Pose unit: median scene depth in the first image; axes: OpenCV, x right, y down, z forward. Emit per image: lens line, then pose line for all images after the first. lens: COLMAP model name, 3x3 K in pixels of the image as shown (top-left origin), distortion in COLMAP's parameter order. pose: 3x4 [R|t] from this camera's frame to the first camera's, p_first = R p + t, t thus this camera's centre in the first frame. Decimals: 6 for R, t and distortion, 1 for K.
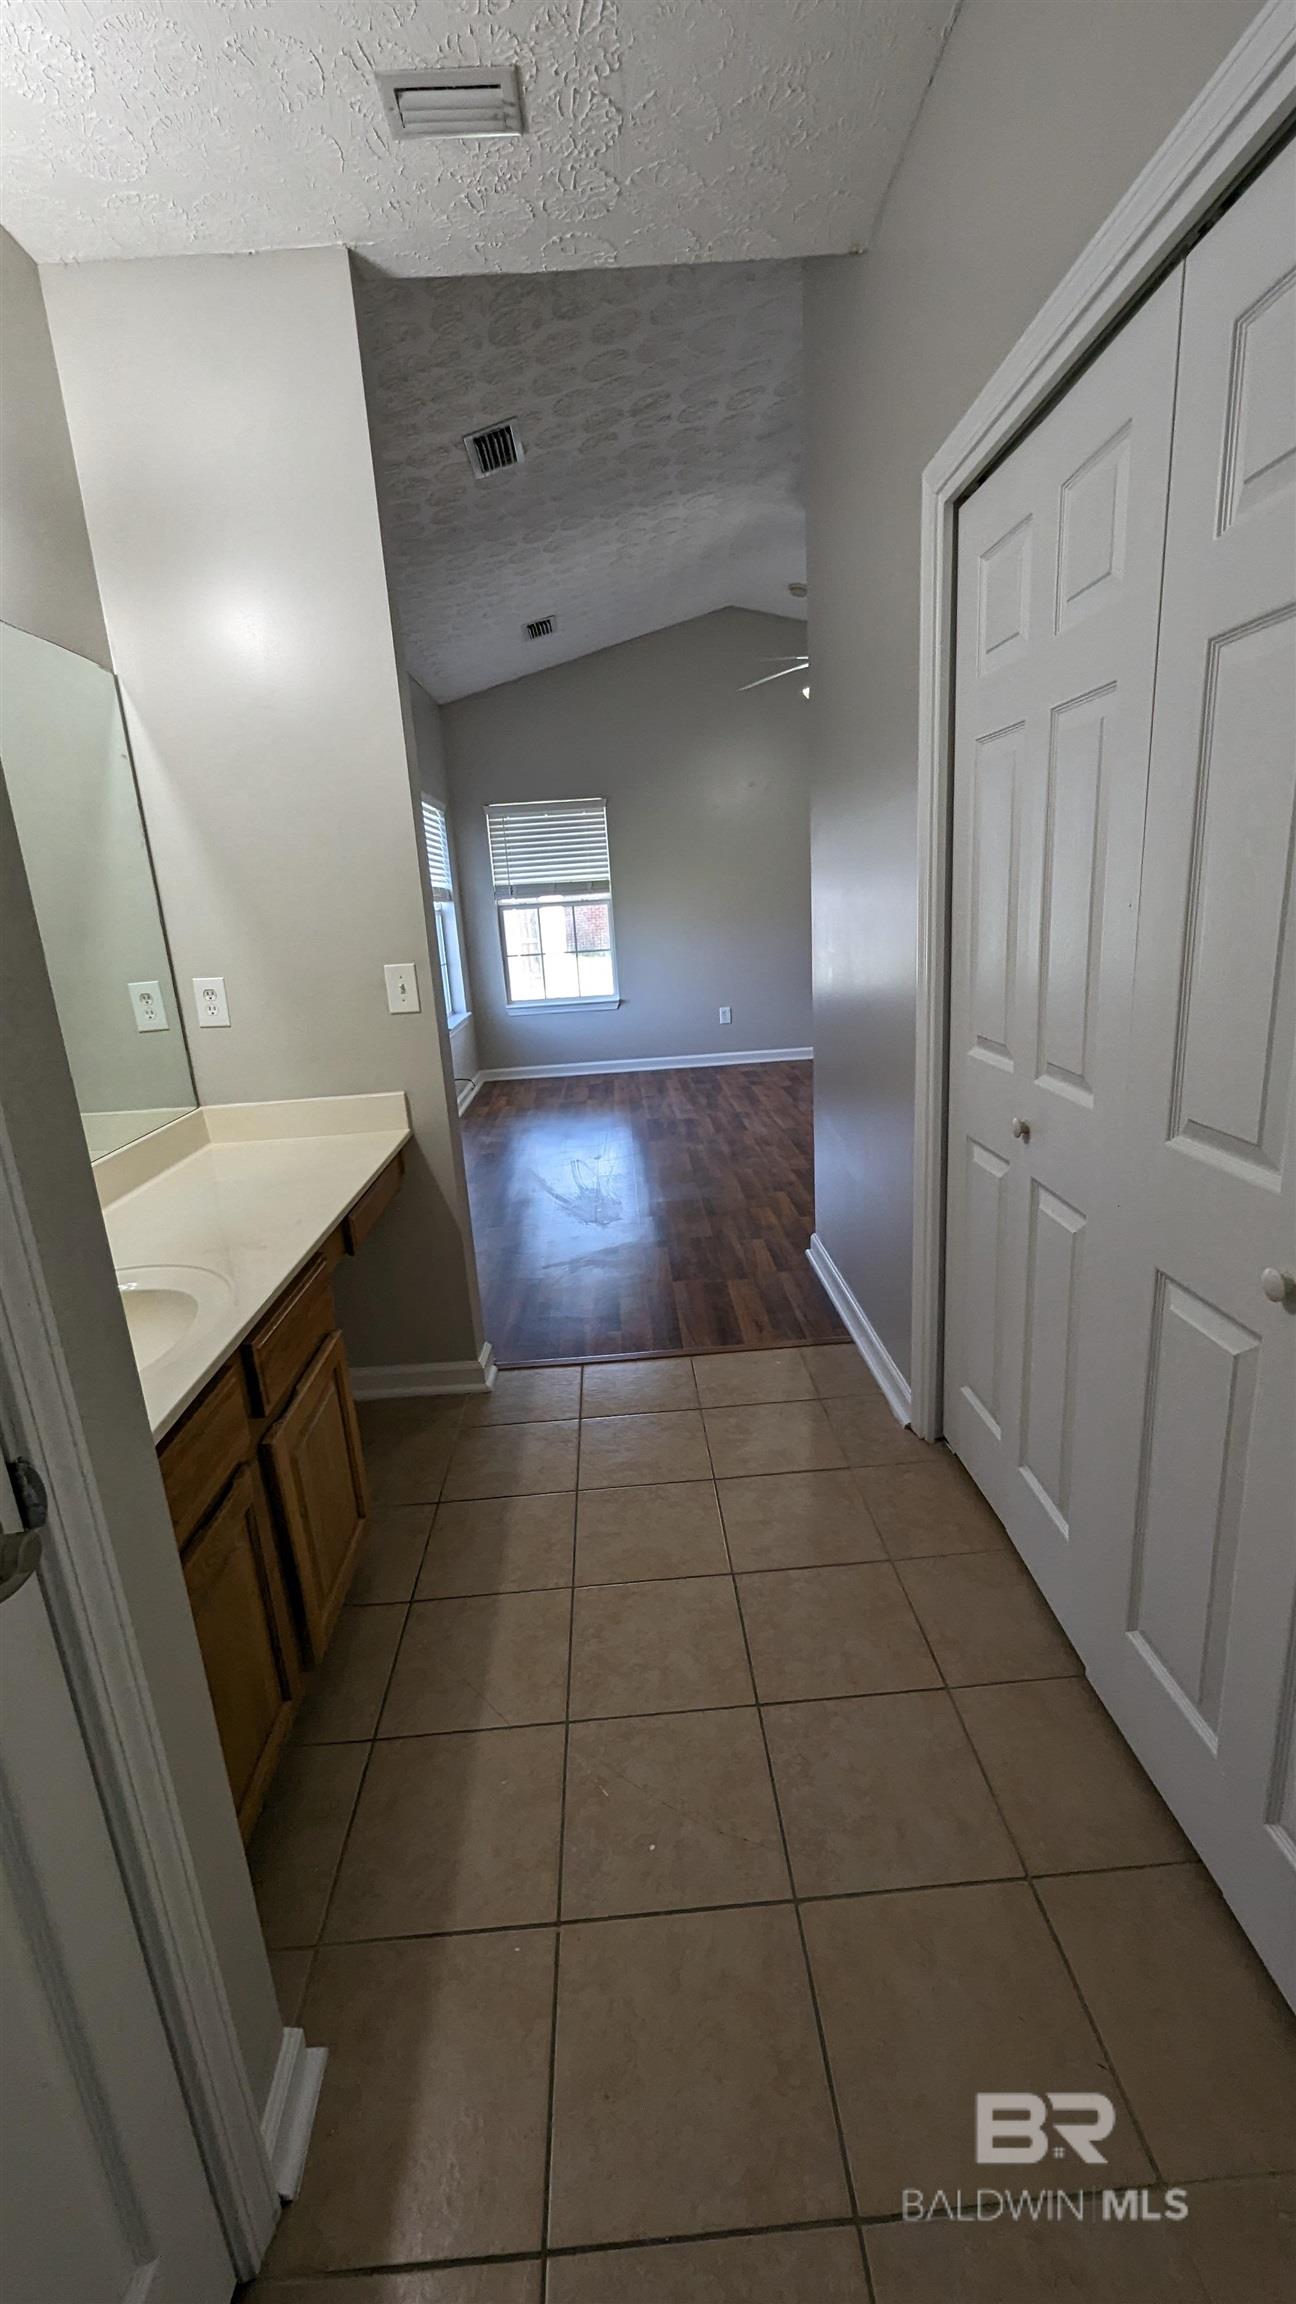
lens RADIAL K [[939.1, 0, 648.0], [0, 939.1, 1152.0], [0, 0, 1]] dist [0.001354, -0.000239]
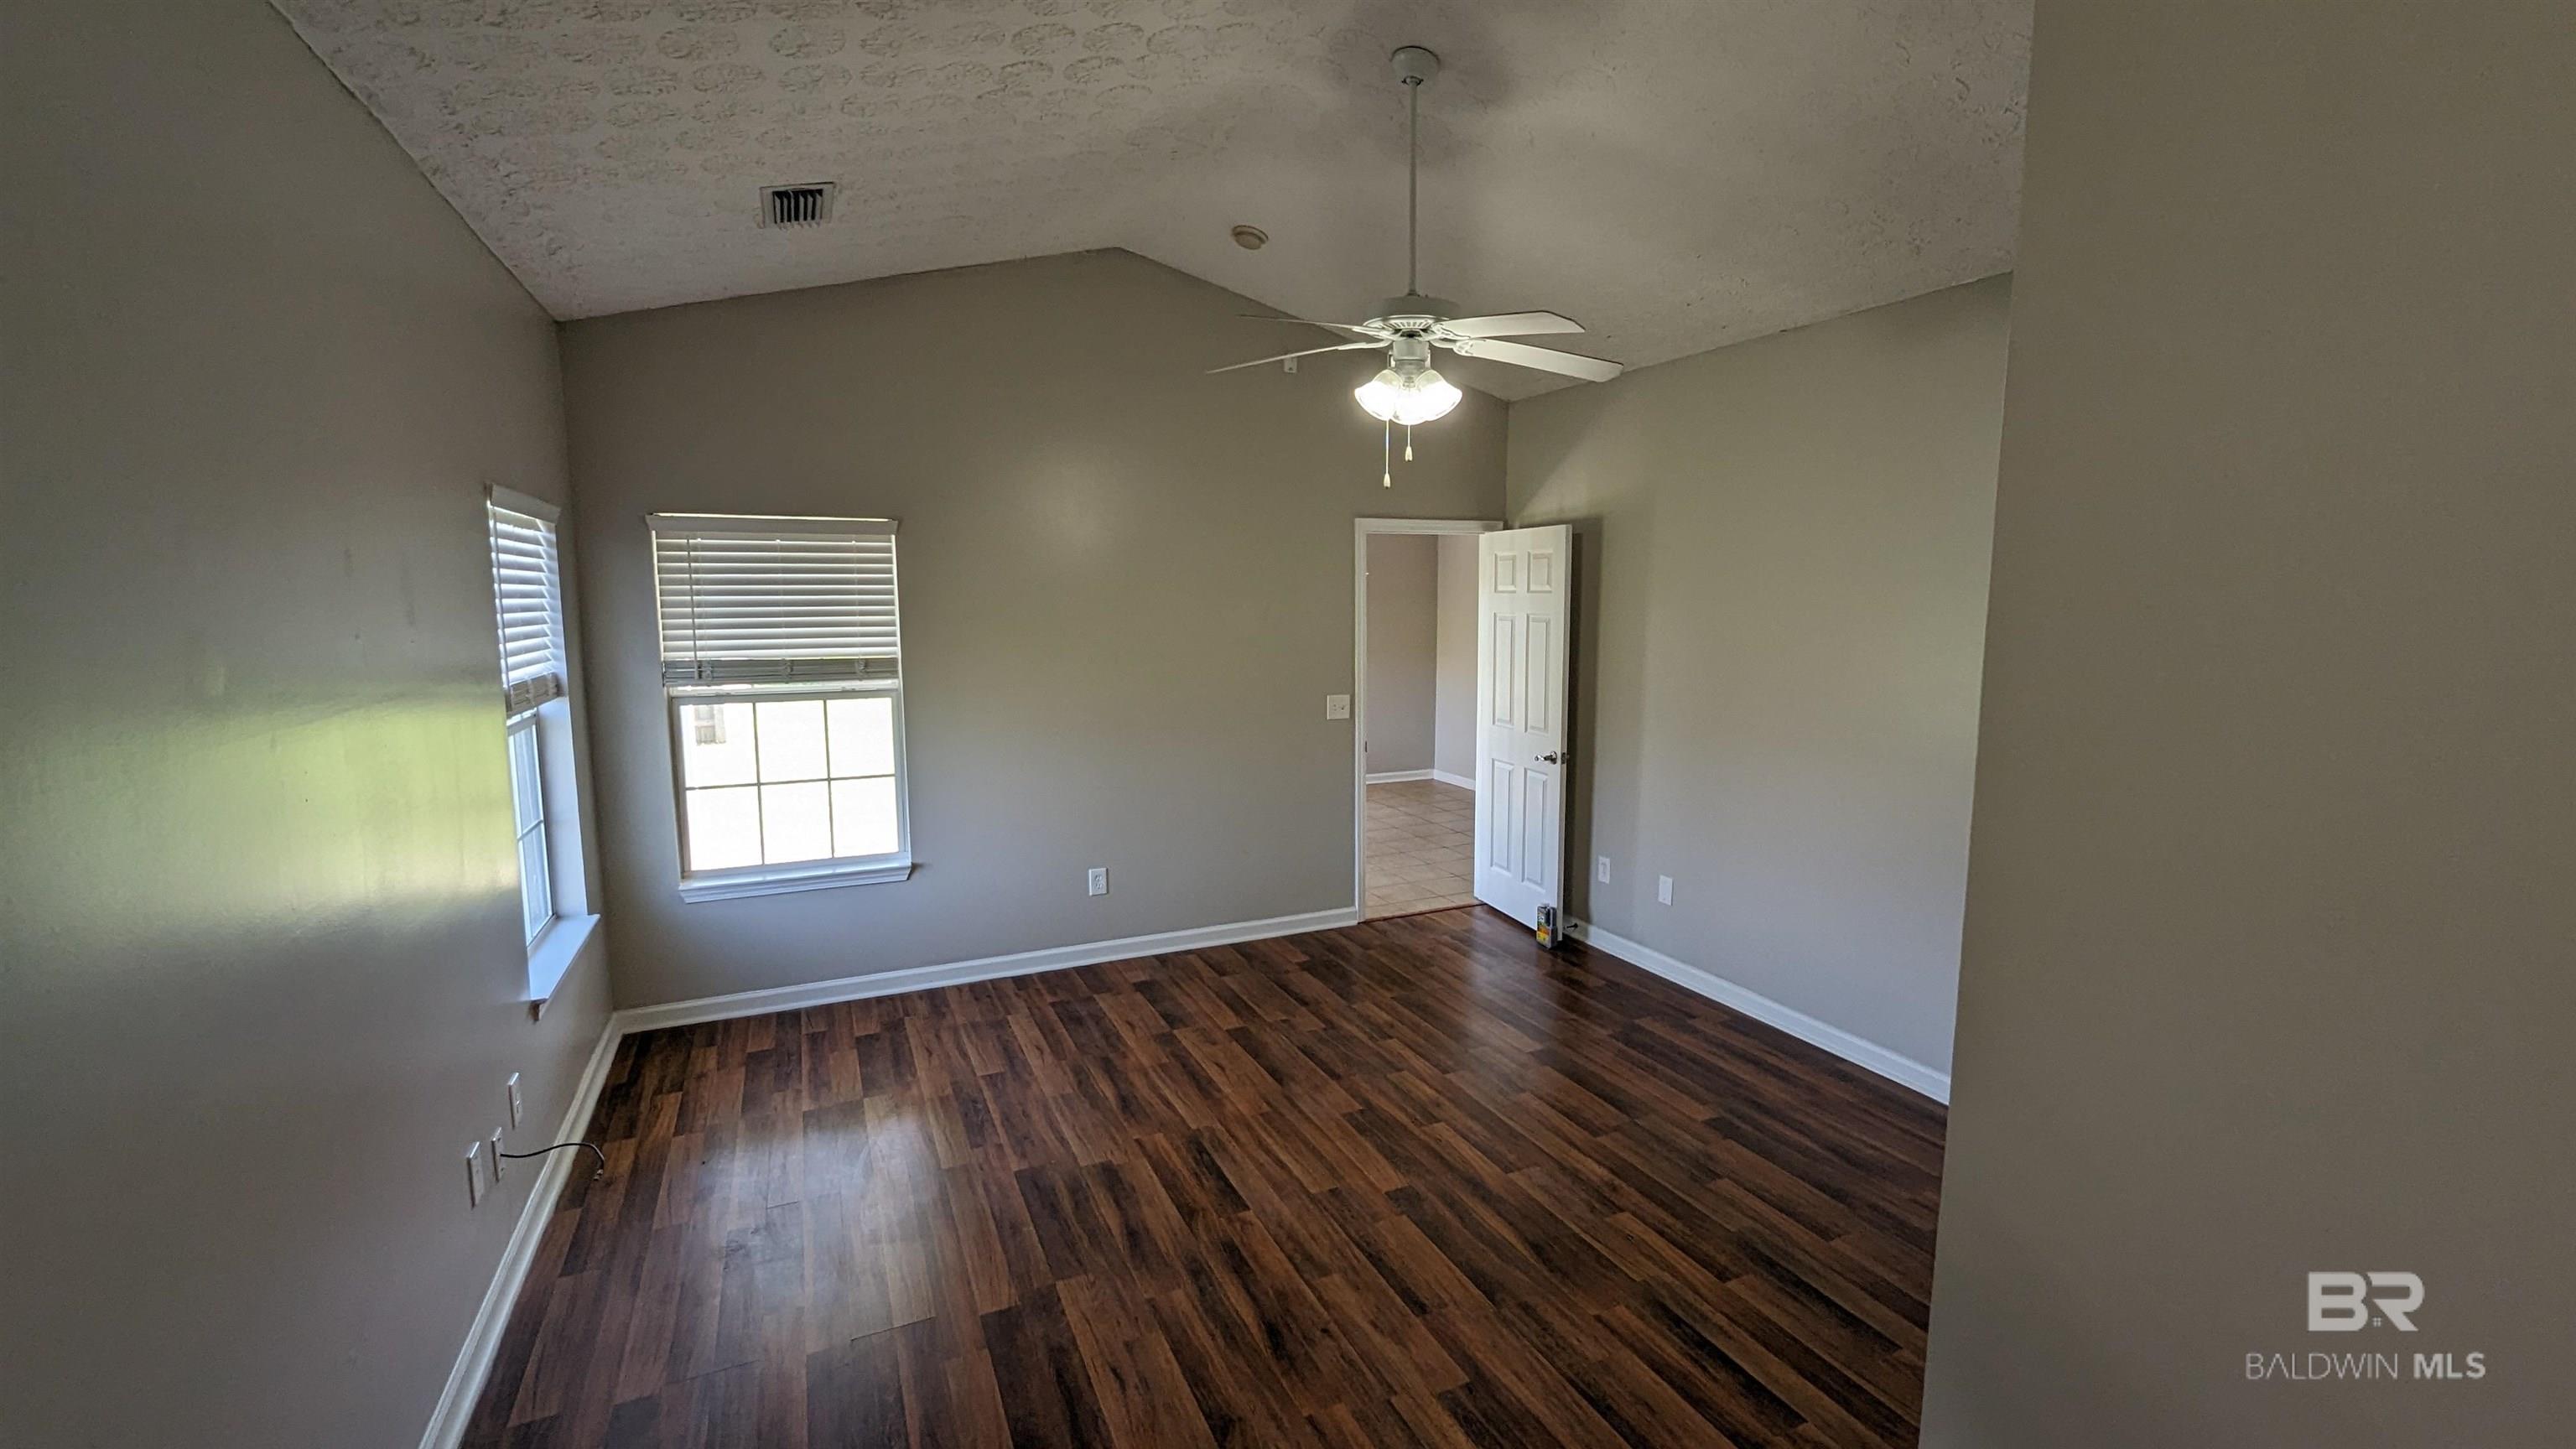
lens RADIAL K [[1061.3, 0, 1300.4], [0, 1061.3, 721.7], [0, 0, 1]] dist [-0.000862, -0.000383]
pose [[0.919562, 0.012664, 0.392740, -0.069437], [0.049761, 0.987681, -0.148359, -0.145897], [-0.389780, 0.155968, 0.907604, 0.333445]]
